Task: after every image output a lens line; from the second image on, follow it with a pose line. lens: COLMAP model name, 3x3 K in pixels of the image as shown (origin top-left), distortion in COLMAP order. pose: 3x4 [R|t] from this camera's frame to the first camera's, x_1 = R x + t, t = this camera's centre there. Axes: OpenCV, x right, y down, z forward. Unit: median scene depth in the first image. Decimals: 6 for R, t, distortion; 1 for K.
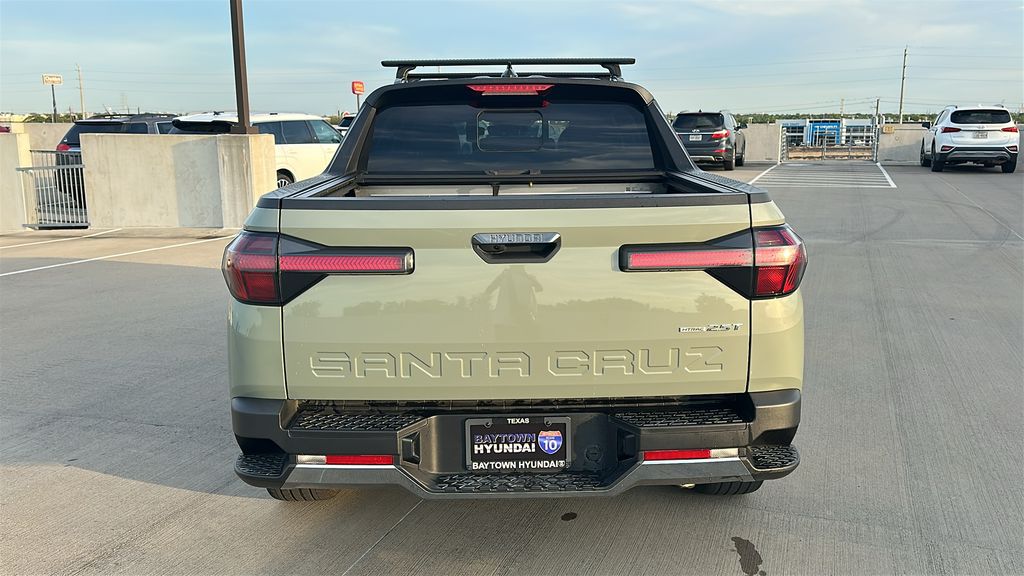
lens RADIAL K [[880.3, 0, 519.0], [0, 880.3, 294.3], [0, 0, 1]] dist [0.095319, -0.163600]
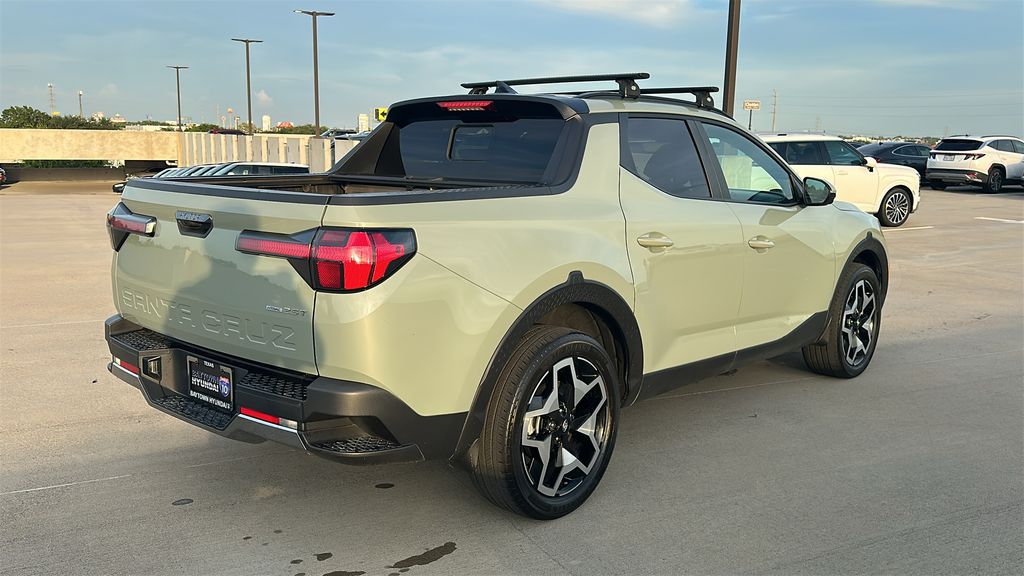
lens RADIAL K [[880.3, 0, 503.1], [0, 880.3, 284.6], [0, 0, 1]] dist [0.095319, -0.163600]
pose [[0.727648, 0.123121, -0.674811, 0.685000], [-0.147292, 0.988857, 0.021595, -0.034748], [0.669950, 0.083680, 0.737675, 0.200917]]
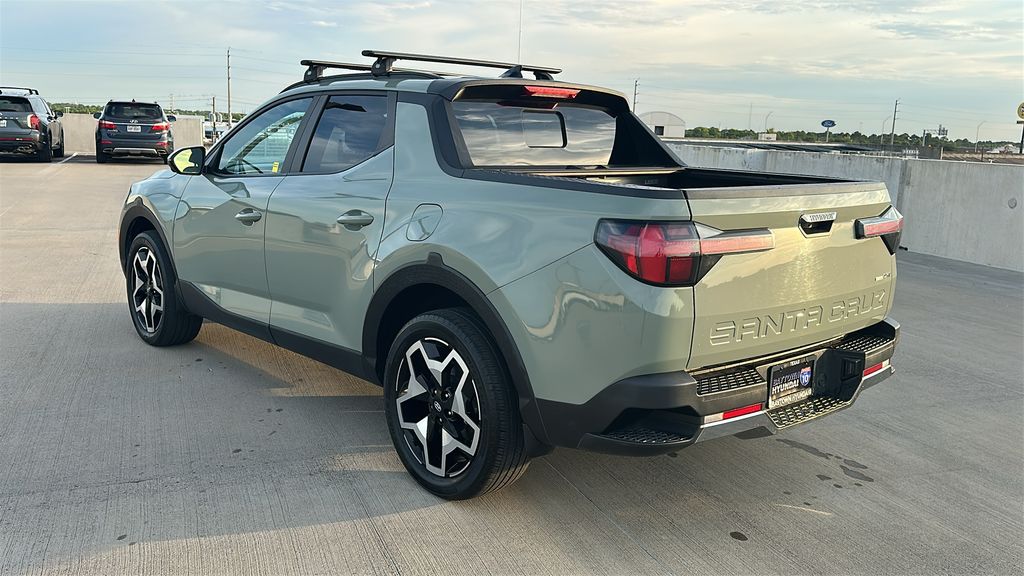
lens RADIAL K [[880.3, 0, 511.2], [0, 880.3, 288.0], [0, 0, 1]] dist [0.095319, -0.163600]
pose [[0.750455, -0.081728, 0.655849, -0.681030], [0.082934, 0.996126, 0.029234, -0.021087], [-0.655698, 0.032453, 0.754325, 0.178544]]
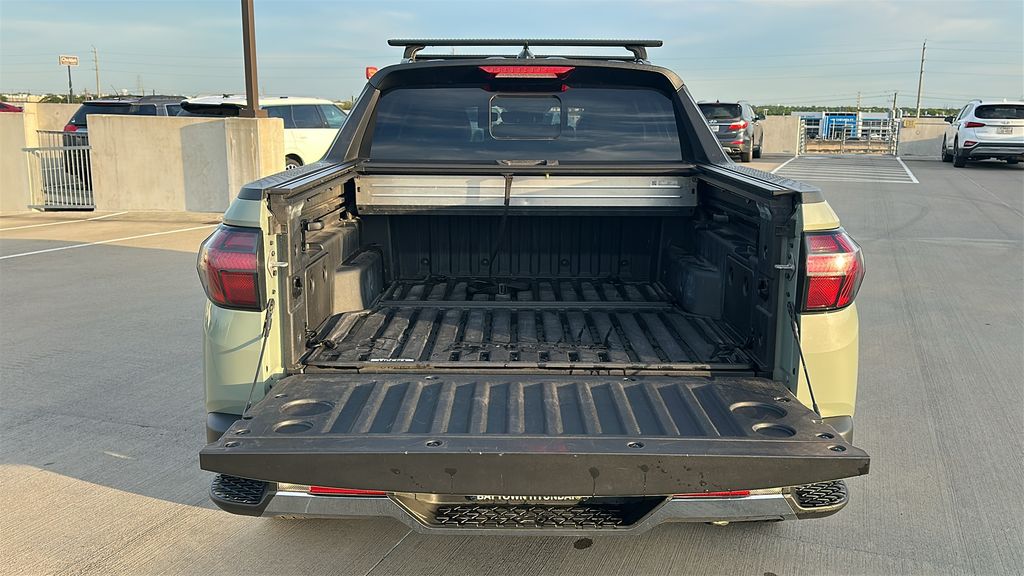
lens RADIAL K [[880.3, 0, 512.6], [0, 880.3, 289.5], [0, 0, 1]] dist [0.095319, -0.163600]
pose [[0.999654, 0.019188, -0.017984, -0.003162], [-0.019050, 0.999788, 0.007798, -0.011951], [0.018130, -0.007453, 0.999808, 0.074288]]
